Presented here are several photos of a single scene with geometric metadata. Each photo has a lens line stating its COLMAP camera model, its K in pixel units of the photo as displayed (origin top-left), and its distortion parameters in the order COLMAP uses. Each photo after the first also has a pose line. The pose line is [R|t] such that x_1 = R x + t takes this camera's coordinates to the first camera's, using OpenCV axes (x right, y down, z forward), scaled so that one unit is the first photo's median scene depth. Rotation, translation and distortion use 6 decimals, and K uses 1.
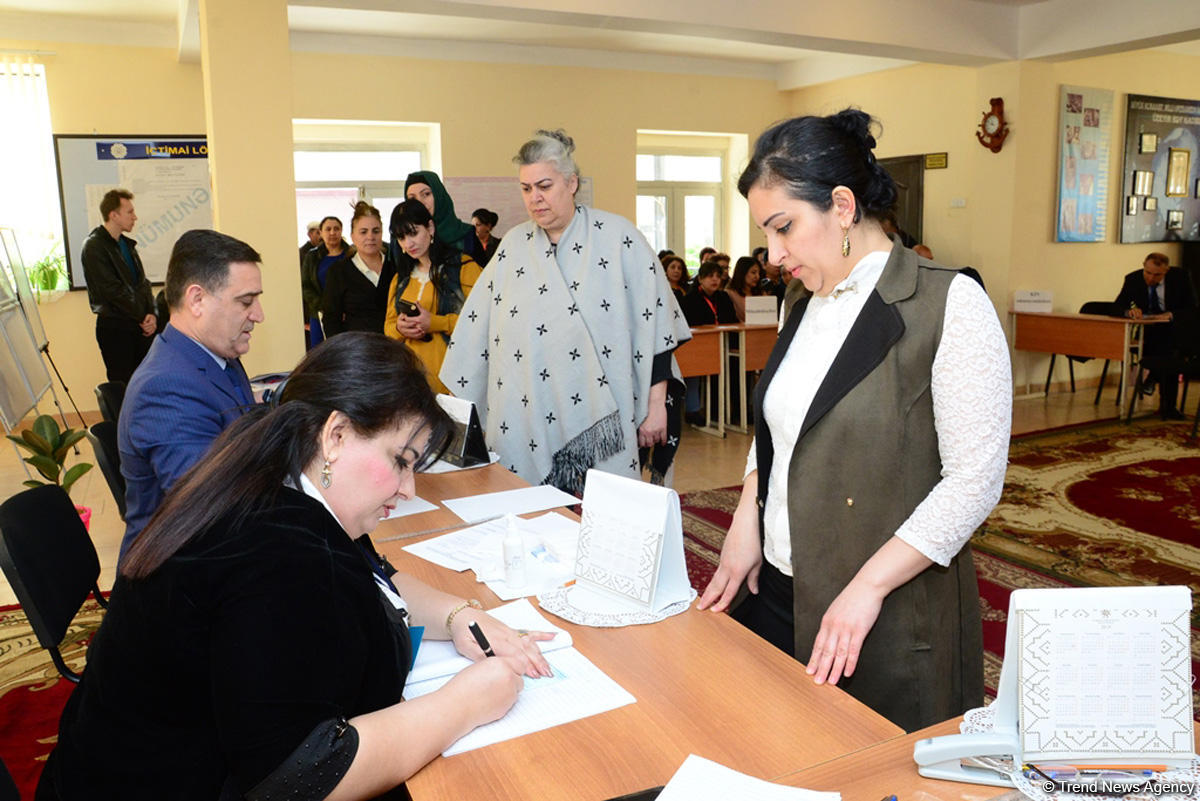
lens RADIAL K [[927.3, 0, 627.2], [0, 927.3, 402.4], [0, 0, 1]] dist [-0.157527, 0.095503]
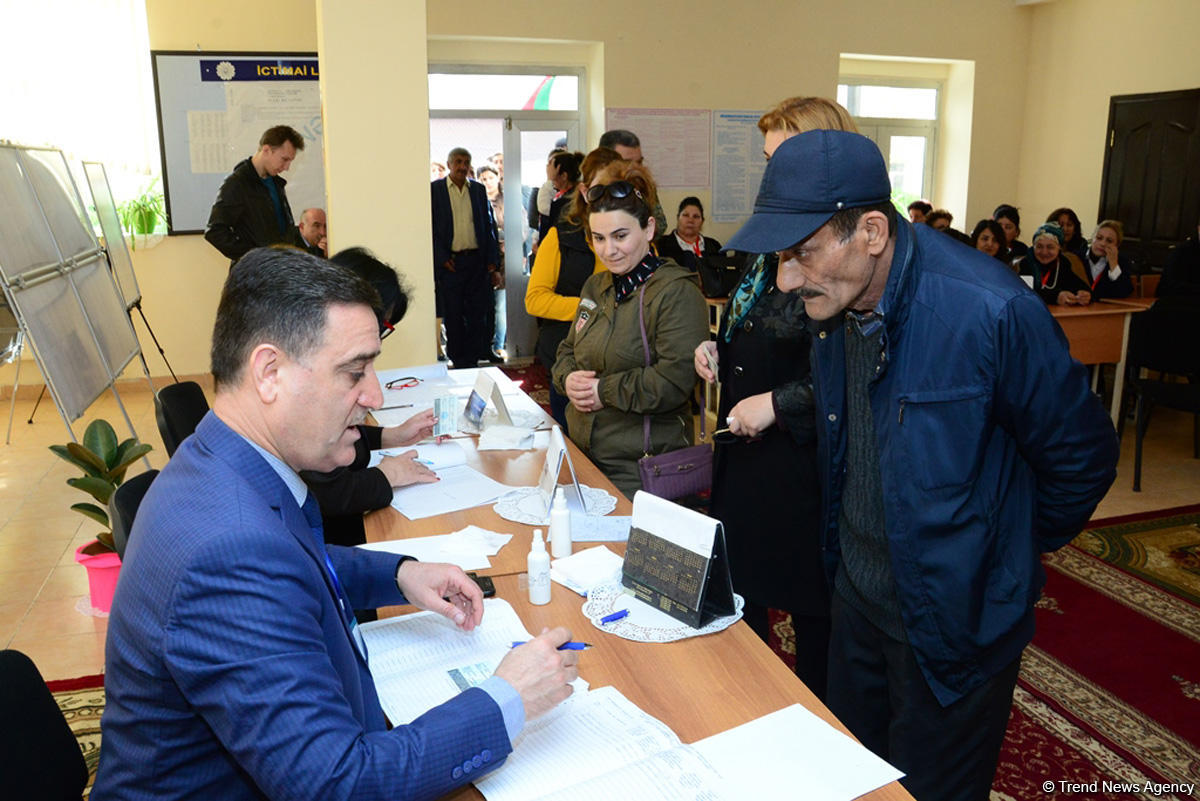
lens RADIAL K [[990.0, 0, 614.9], [0, 990.0, 400.7], [0, 0, 1]] dist [-0.157678, 0.156612]
pose [[0.987516, 0.052566, -0.148489, -0.056573], [-0.044330, 0.997318, 0.058237, -0.040514], [0.151152, -0.050927, 0.987198, 0.136149]]
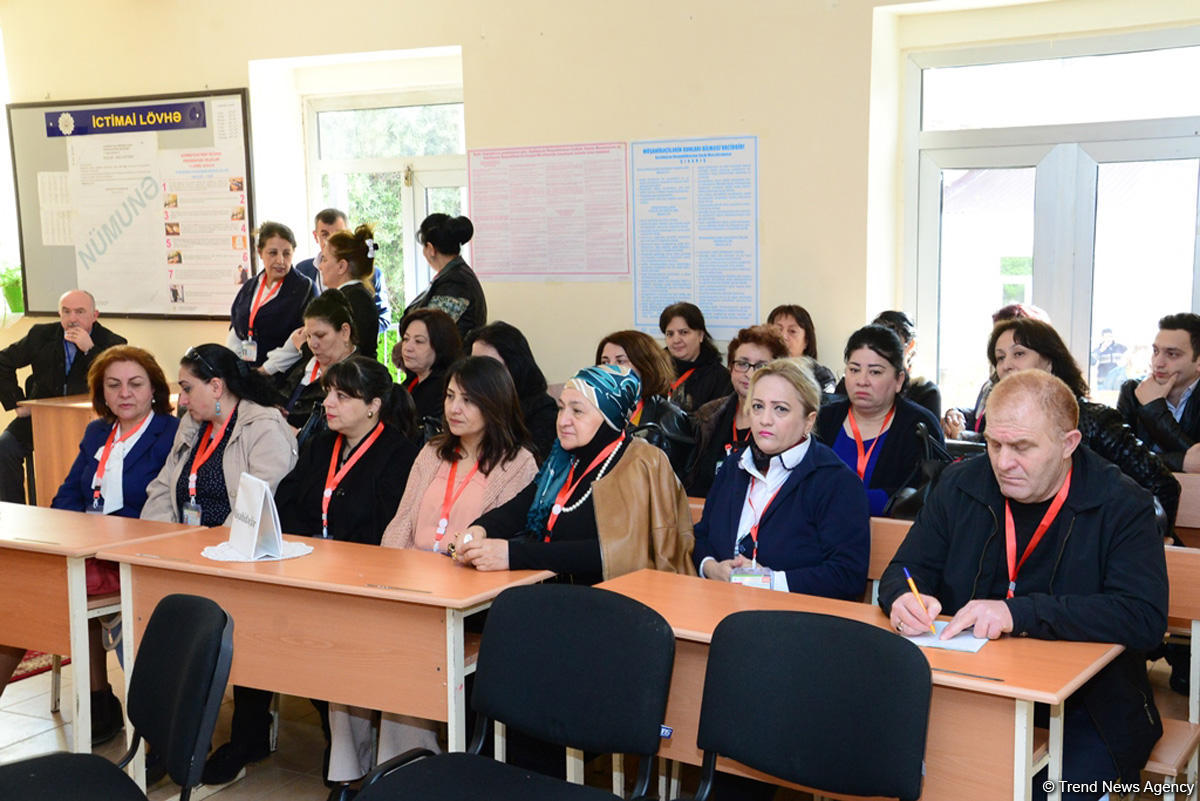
lens RADIAL K [[1398.6, 0, 647.7], [0, 1398.6, 399.1], [0, 0, 1]] dist [-0.029676, 0.336853]
pose [[0.561428, 0.111591, -0.819967, 0.637542], [-0.145722, 0.988714, 0.034781, -0.177426], [0.814594, 0.099960, 0.571353, 0.768301]]
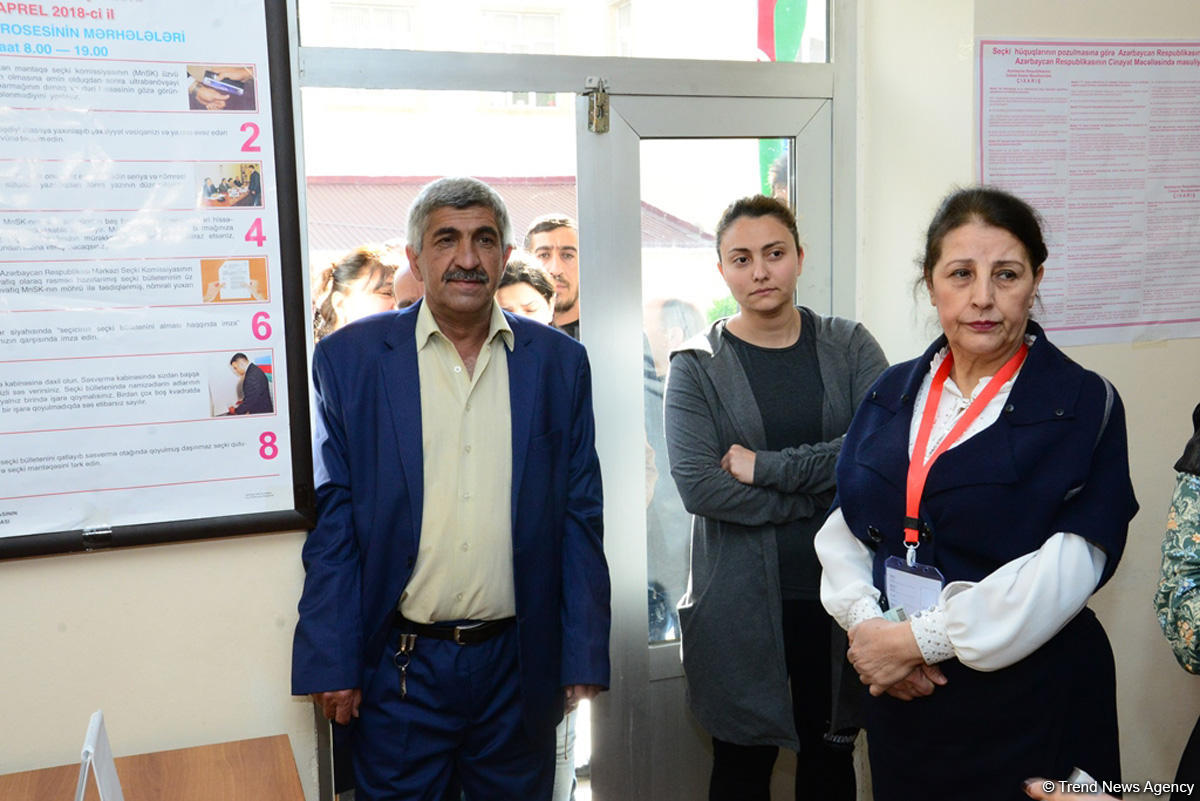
lens RADIAL K [[1398.6, 0, 647.7], [0, 1398.6, 399.1], [0, 0, 1]] dist [-0.029676, 0.336853]
pose [[0.995483, -0.014256, -0.093864, -0.300398], [0.004604, 0.994747, -0.102256, -0.151831], [0.094829, 0.101362, 0.990320, 0.802864]]
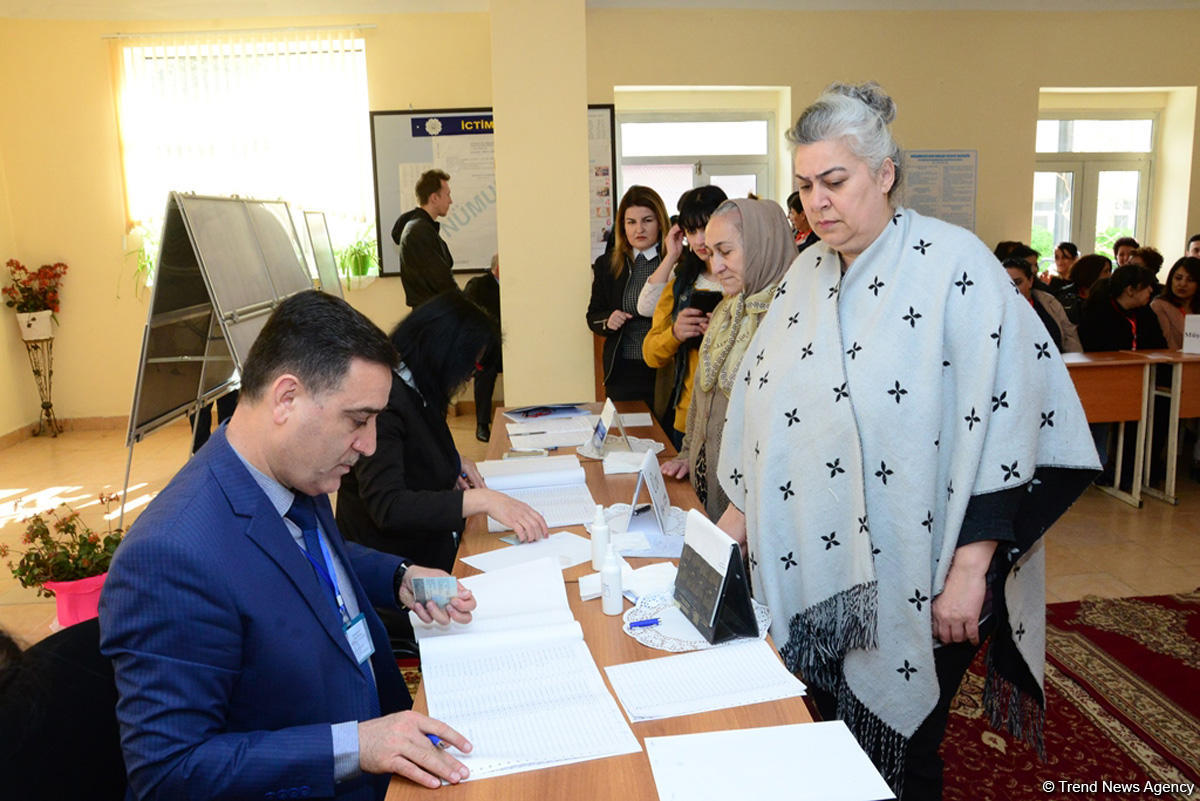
lens RADIAL K [[990.0, 0, 614.9], [0, 990.0, 400.7], [0, 0, 1]] dist [-0.157678, 0.156612]
pose [[0.924602, 0.064885, -0.375367, -0.000610], [-0.059766, 0.997892, 0.025276, -0.036965], [0.376216, -0.000936, 0.926532, 0.129431]]
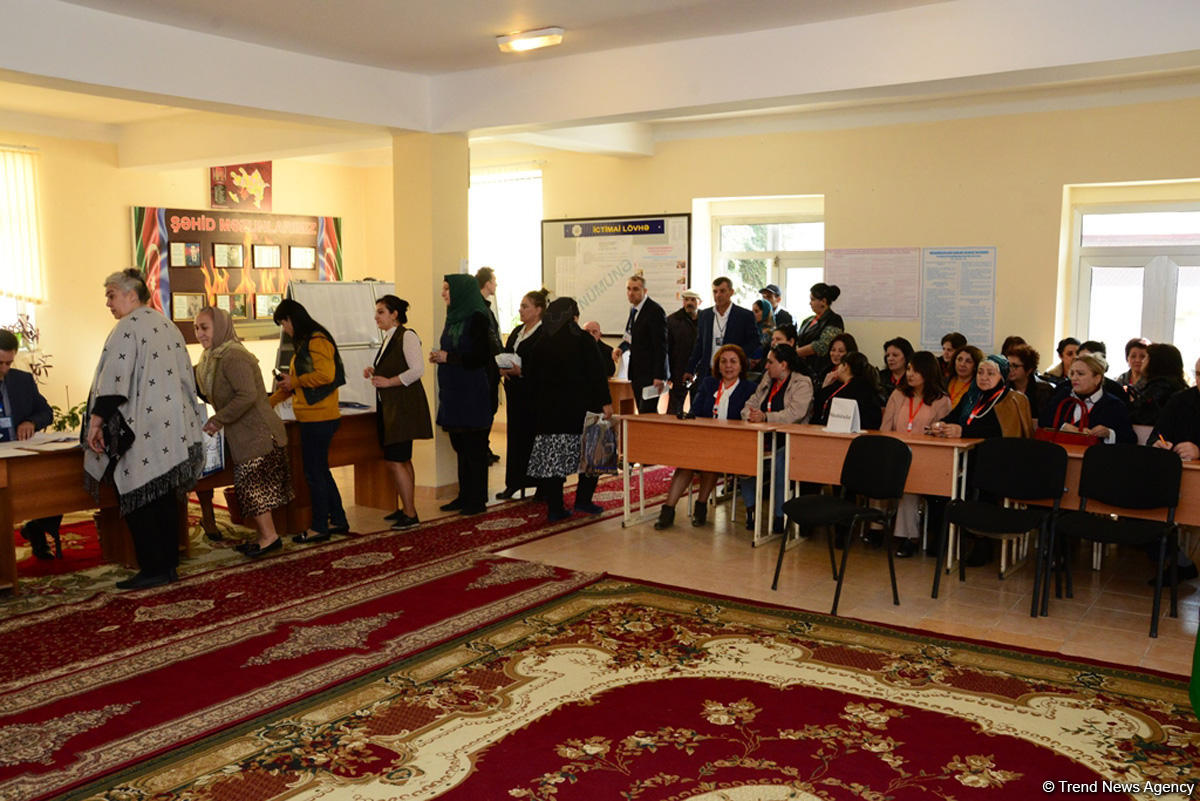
lens RADIAL K [[1061.5, 0, 600.0], [0, 1061.5, 400.5], [0, 0, 1]] dist [-0.138030, 0.160903]
pose [[0.470053, 0.112729, -0.875410, 0.830696], [-0.169812, 0.984832, 0.035639, -0.103115], [0.866149, 0.131903, 0.482066, 0.322166]]
